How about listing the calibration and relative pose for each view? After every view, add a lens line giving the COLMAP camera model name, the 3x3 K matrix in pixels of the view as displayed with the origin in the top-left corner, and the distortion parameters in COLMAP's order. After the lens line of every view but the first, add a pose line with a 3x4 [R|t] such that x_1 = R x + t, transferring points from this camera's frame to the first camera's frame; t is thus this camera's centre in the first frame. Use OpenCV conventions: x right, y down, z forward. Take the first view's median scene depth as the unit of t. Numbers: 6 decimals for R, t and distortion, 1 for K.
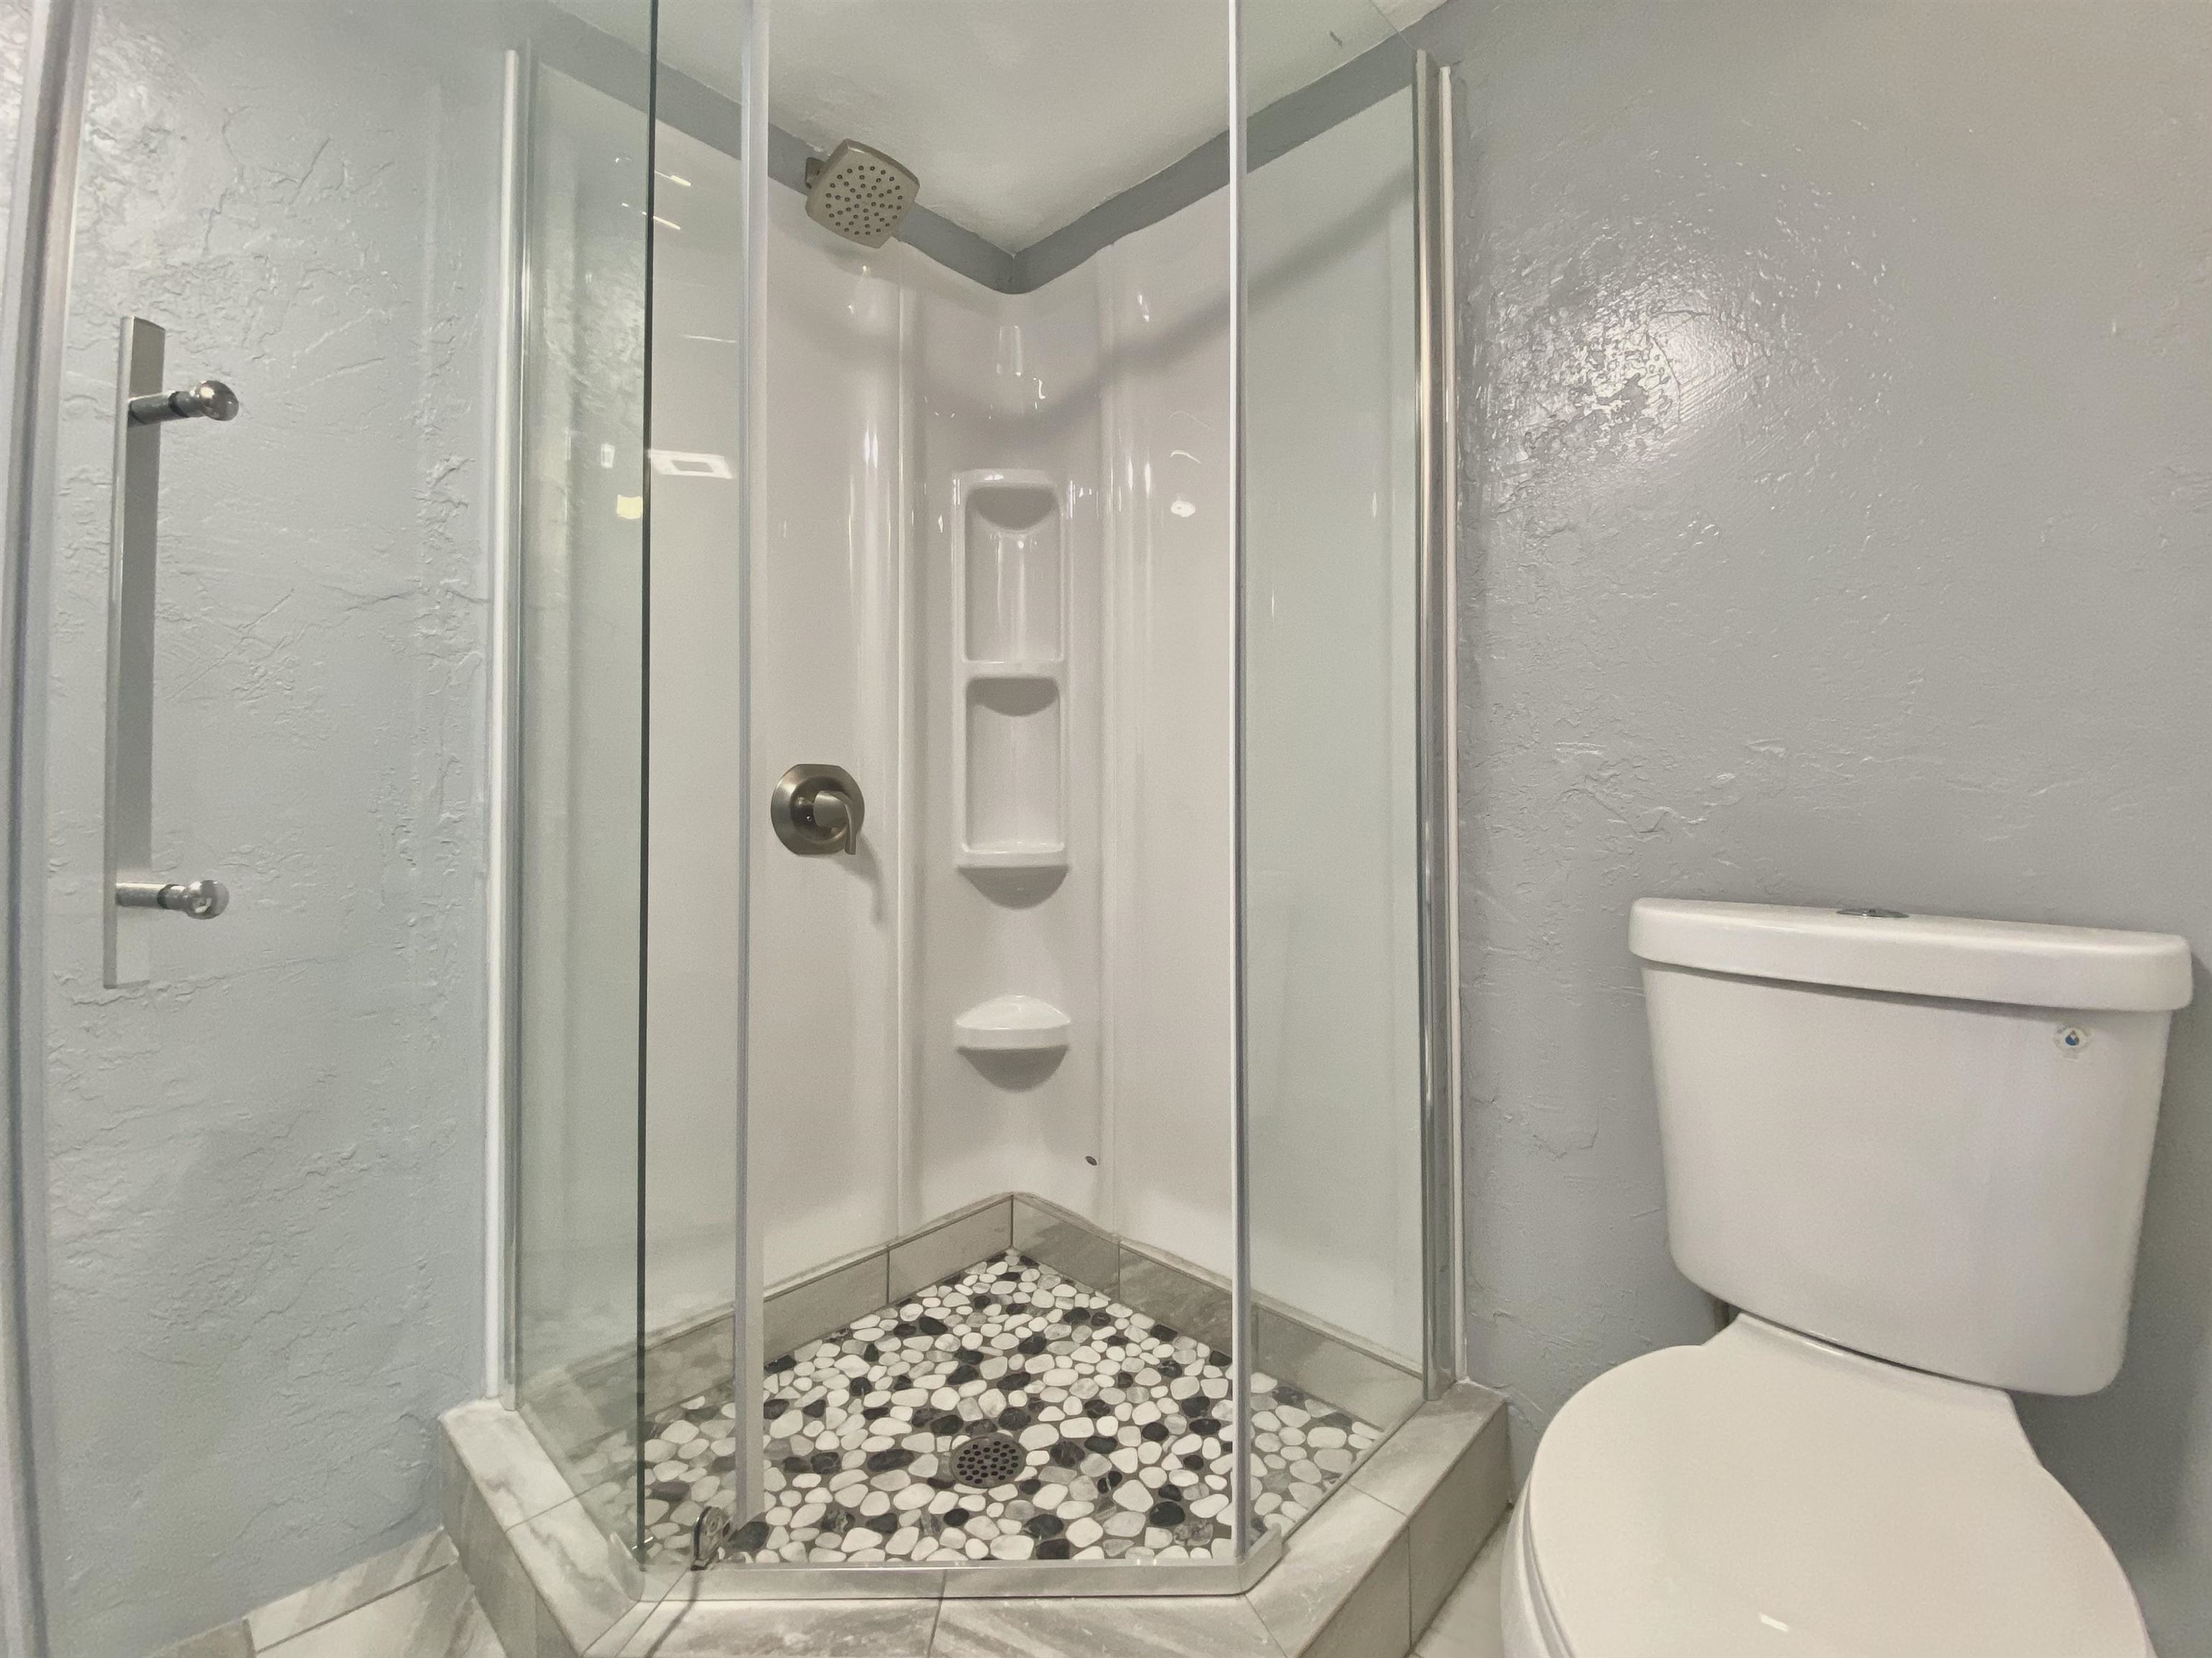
lens RADIAL K [[919.6, 0, 1097.6], [0, 919.6, 773.8], [0, 0, 1]] dist [0.001040, -0.007703]
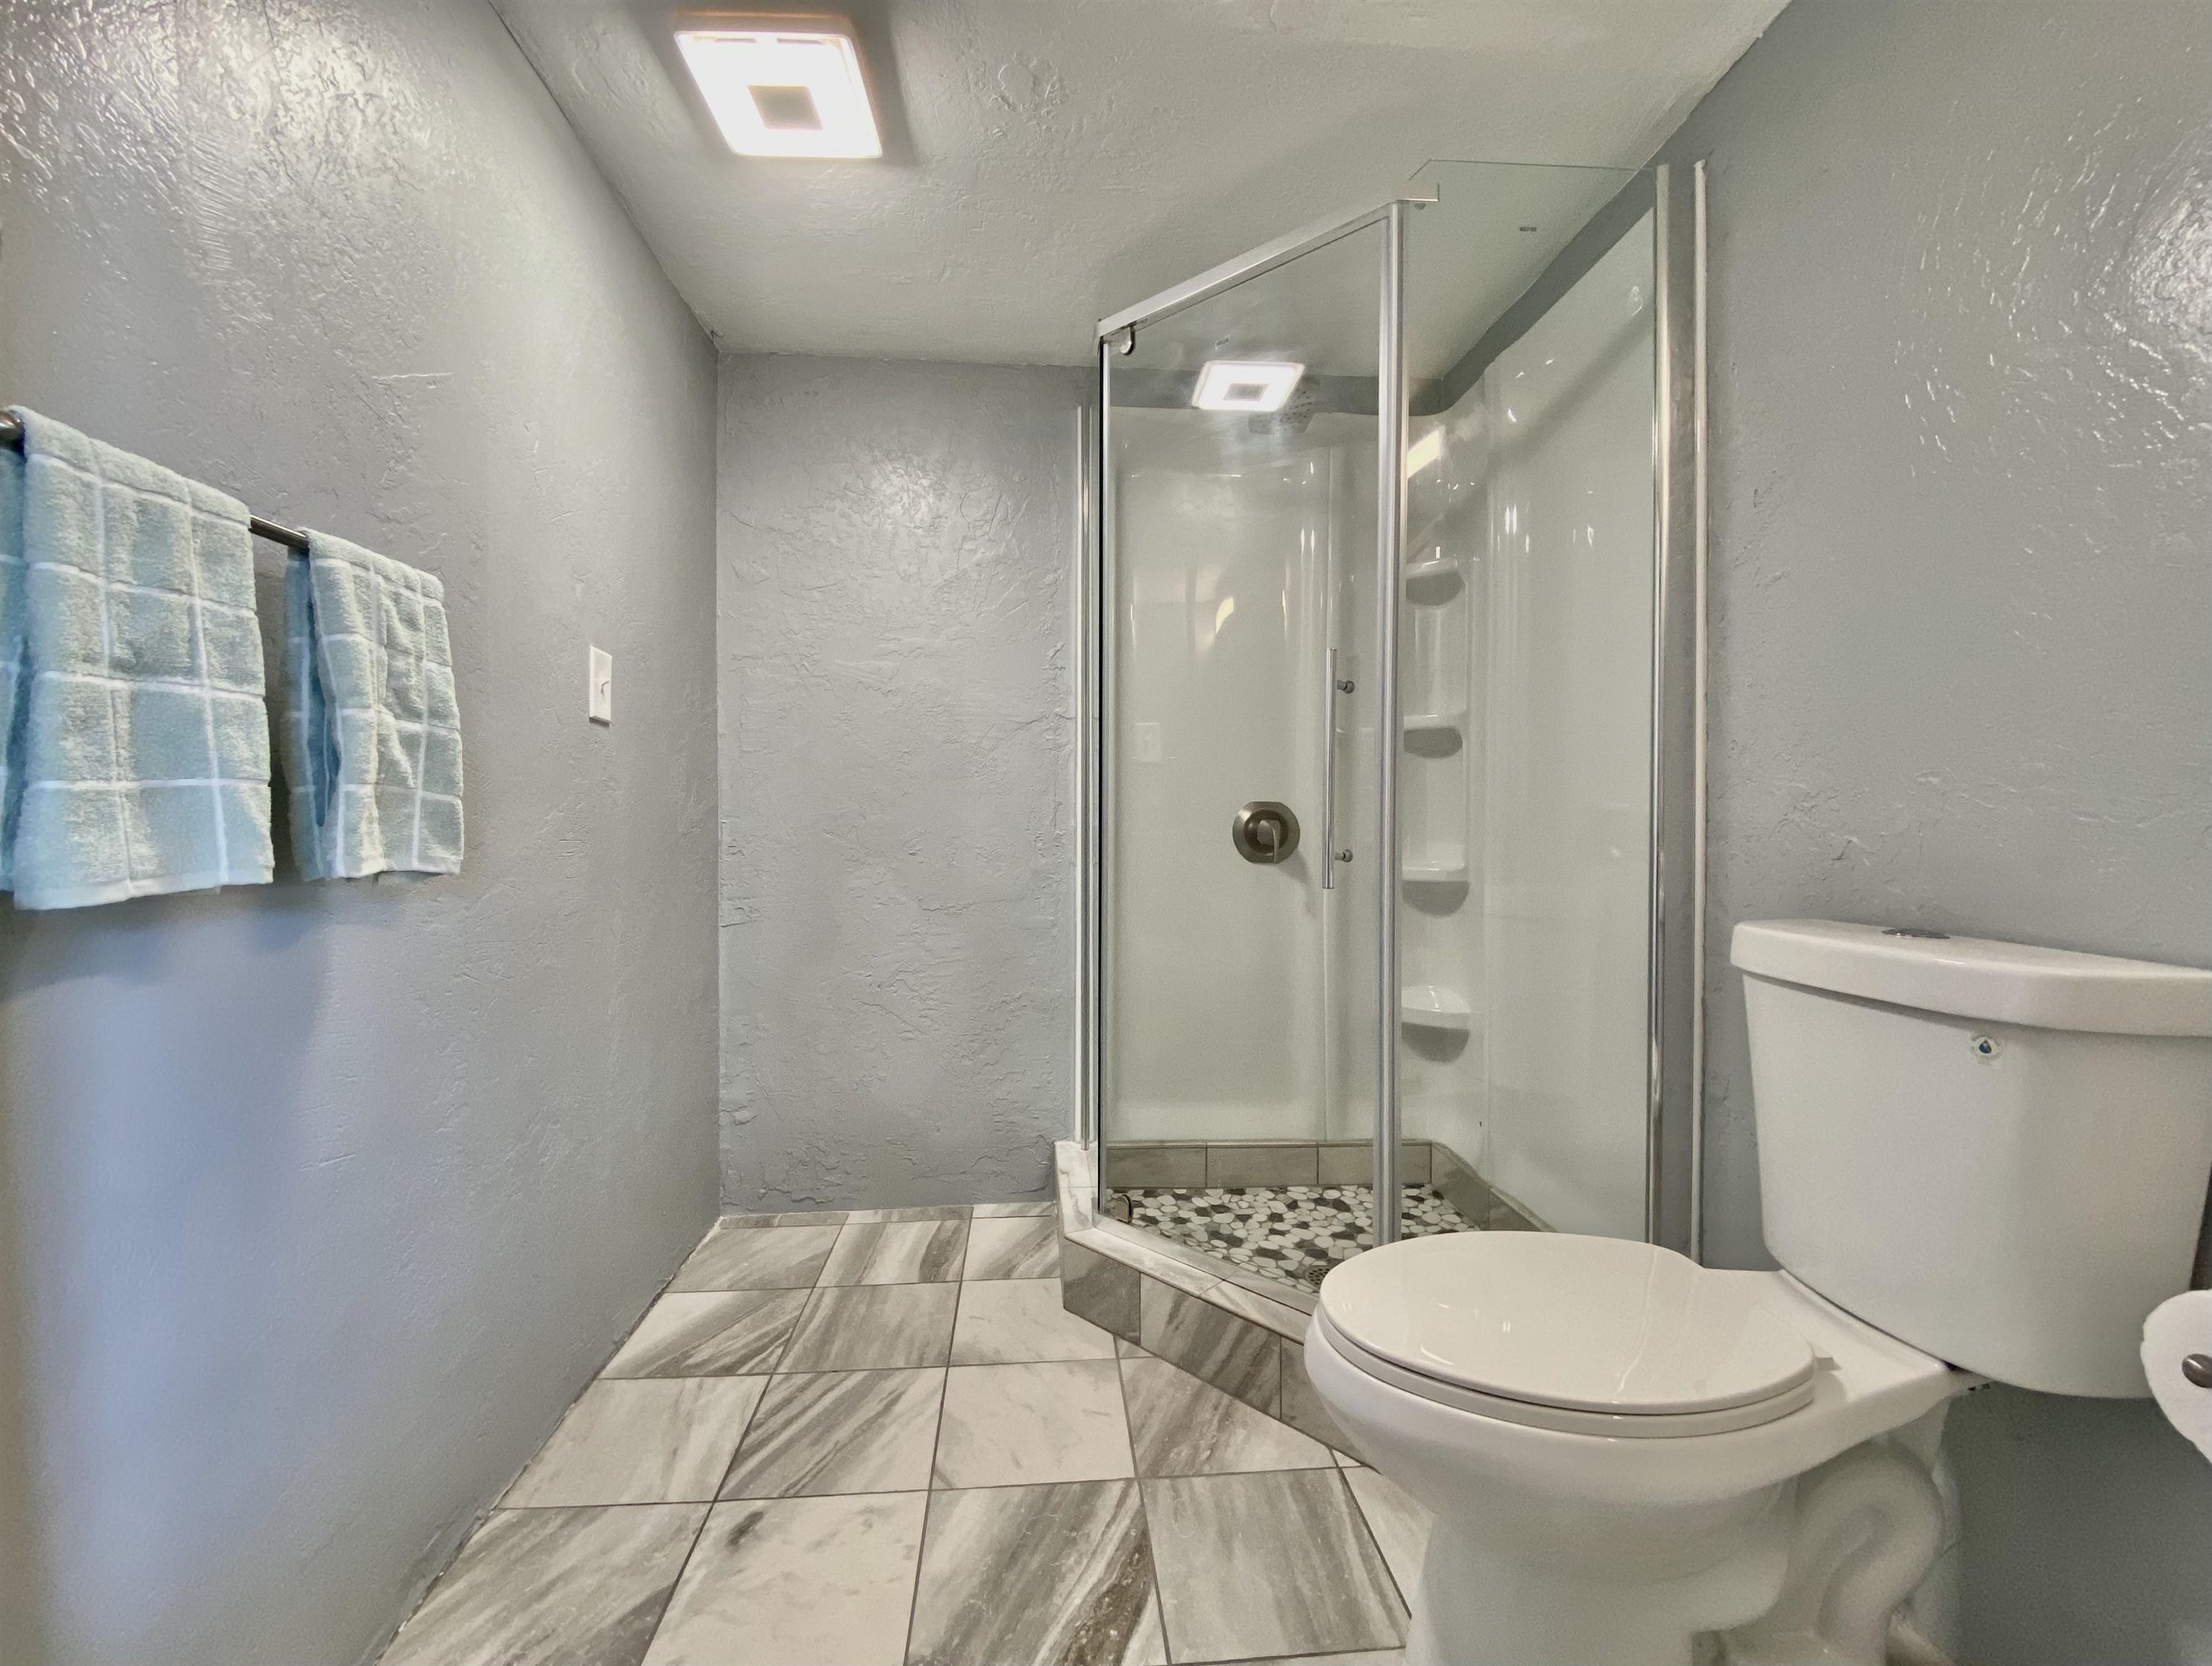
lens RADIAL K [[910.3, 0, 1110.1], [0, 910.3, 826.0], [0, 0, 1]] dist [0.021622, -0.022355]
pose [[0.738391, 0.008758, -0.674316, 0.527921], [0.006889, 0.999766, 0.020530, -0.002017], [0.674338, -0.019804, 0.738157, -0.261164]]
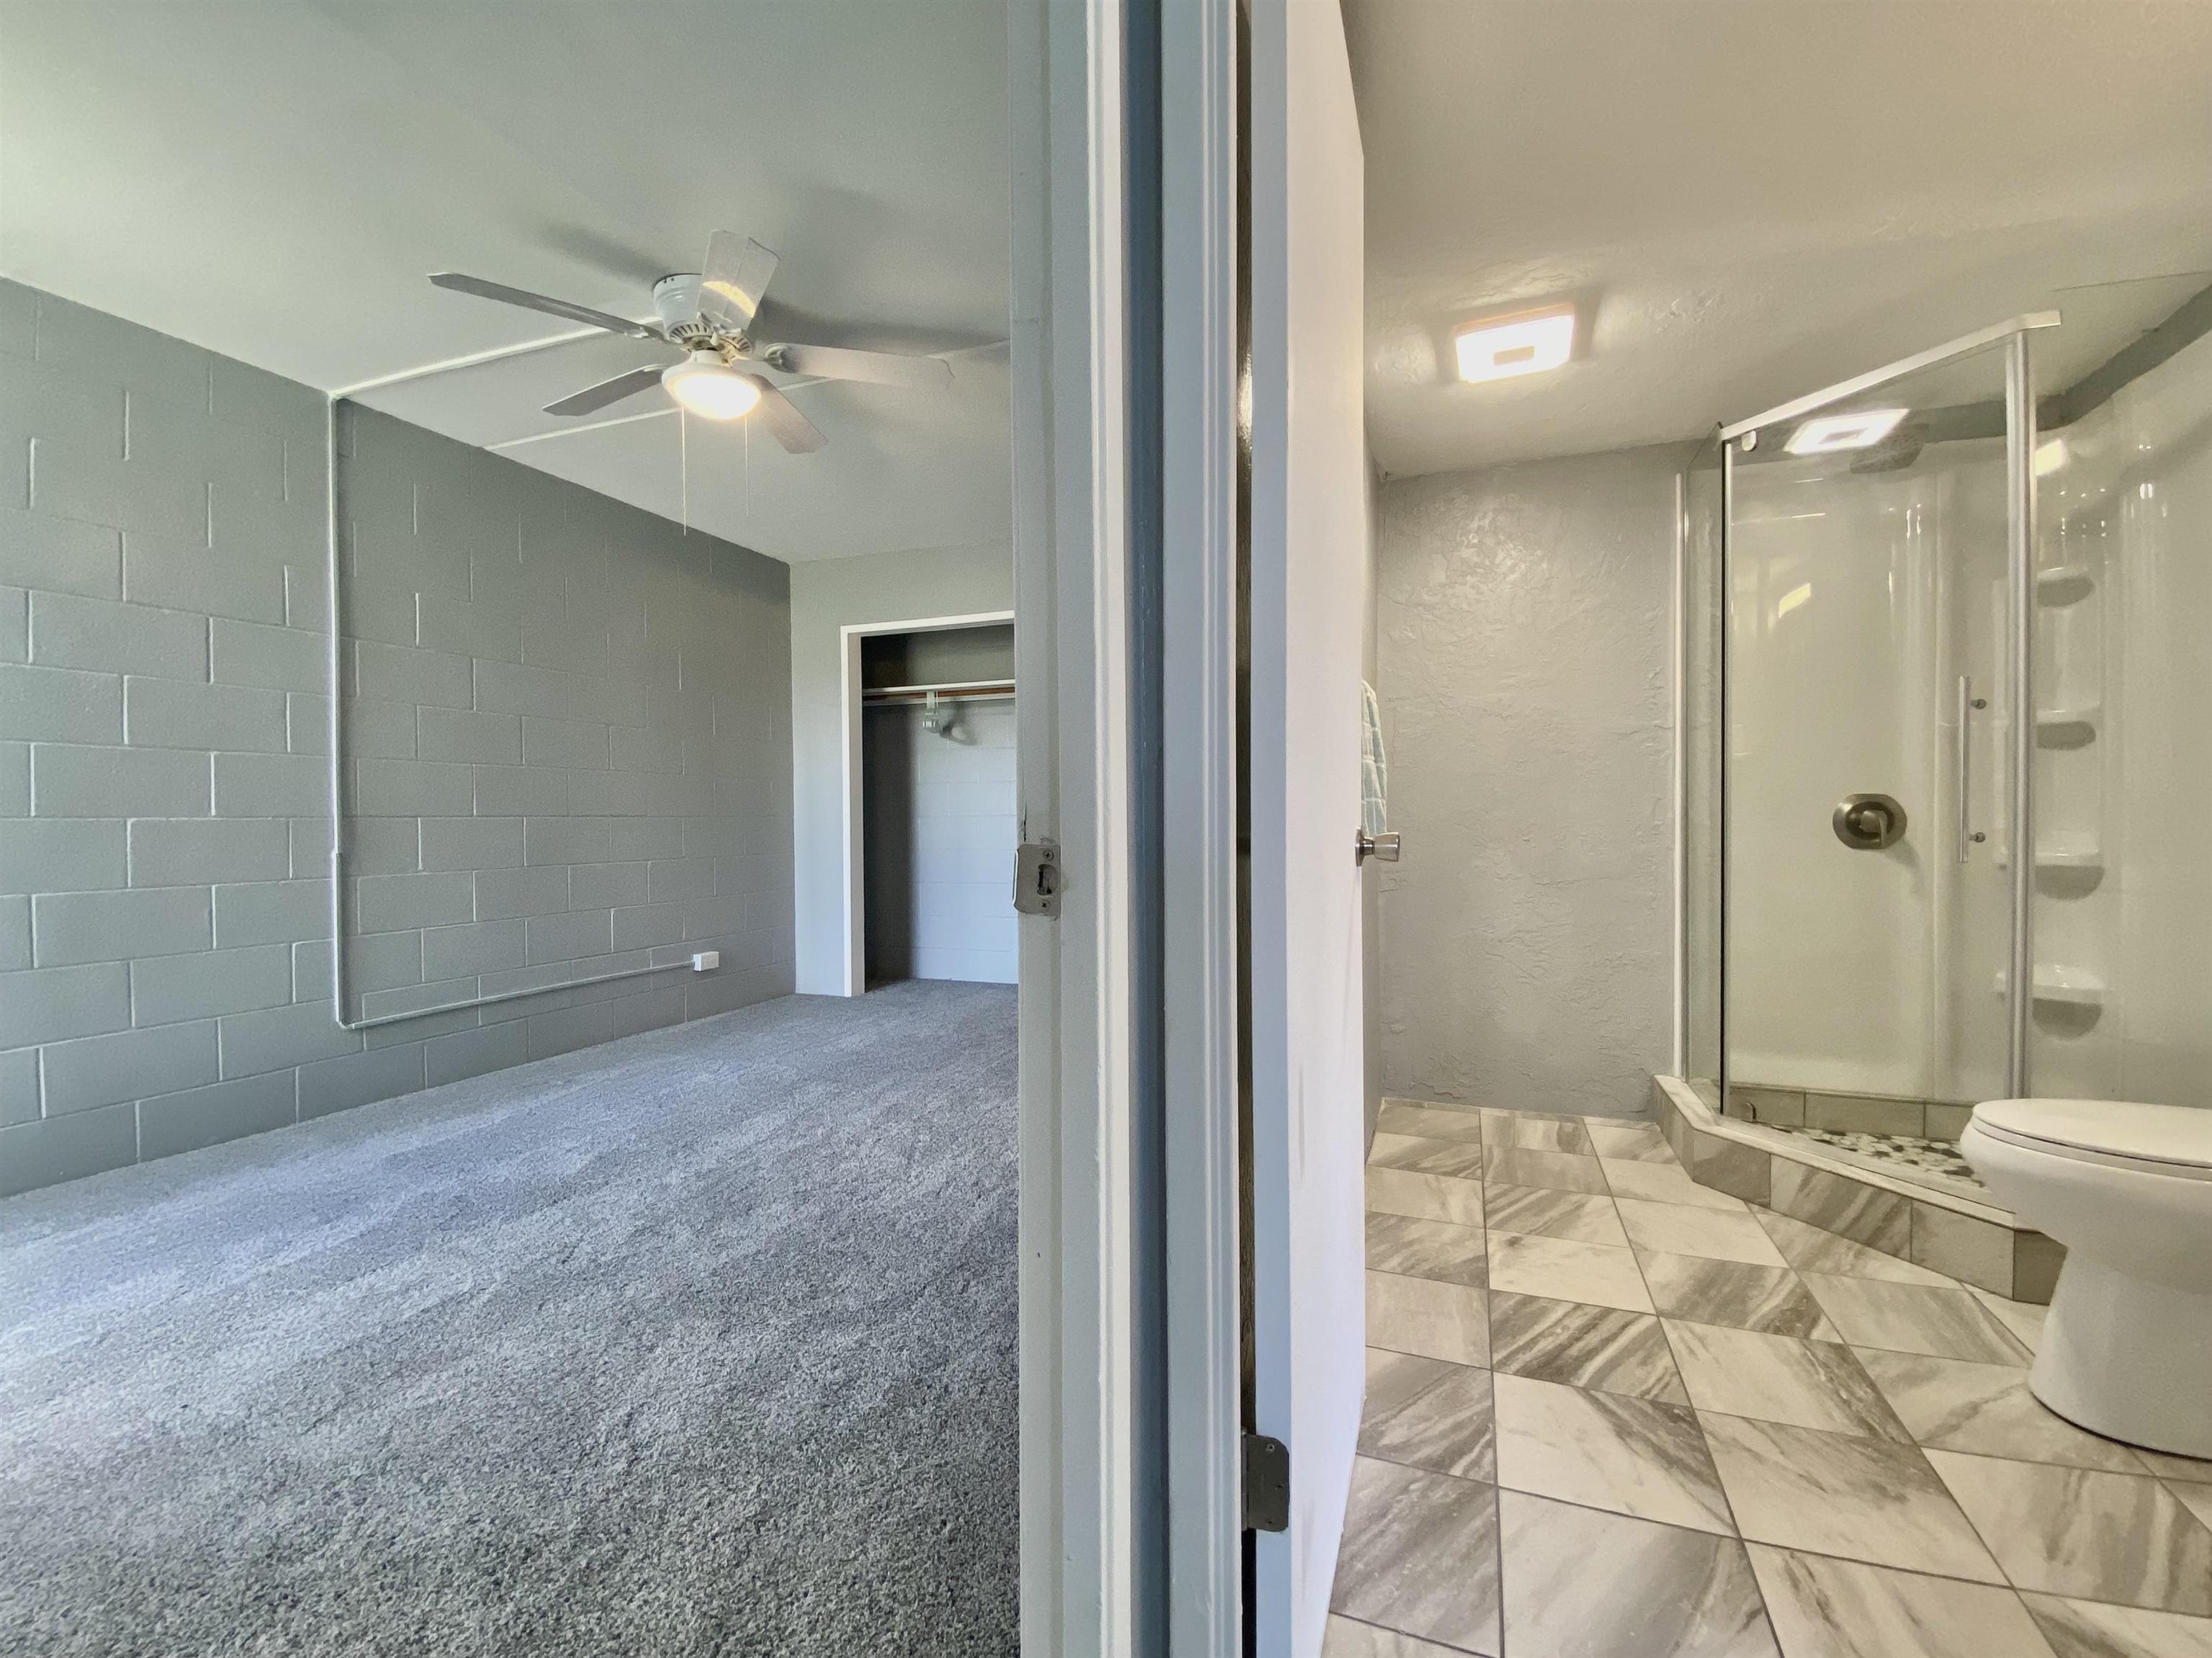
lens RADIAL K [[937.2, 0, 1109.4], [0, 937.2, 835.3], [0, 0, 1]] dist [0.015616, -0.018101]
pose [[0.374054, 0.015544, -0.927277, 0.809473], [0.023104, 0.999393, 0.026073, -0.012398], [0.927119, -0.031177, 0.373467, -0.970626]]
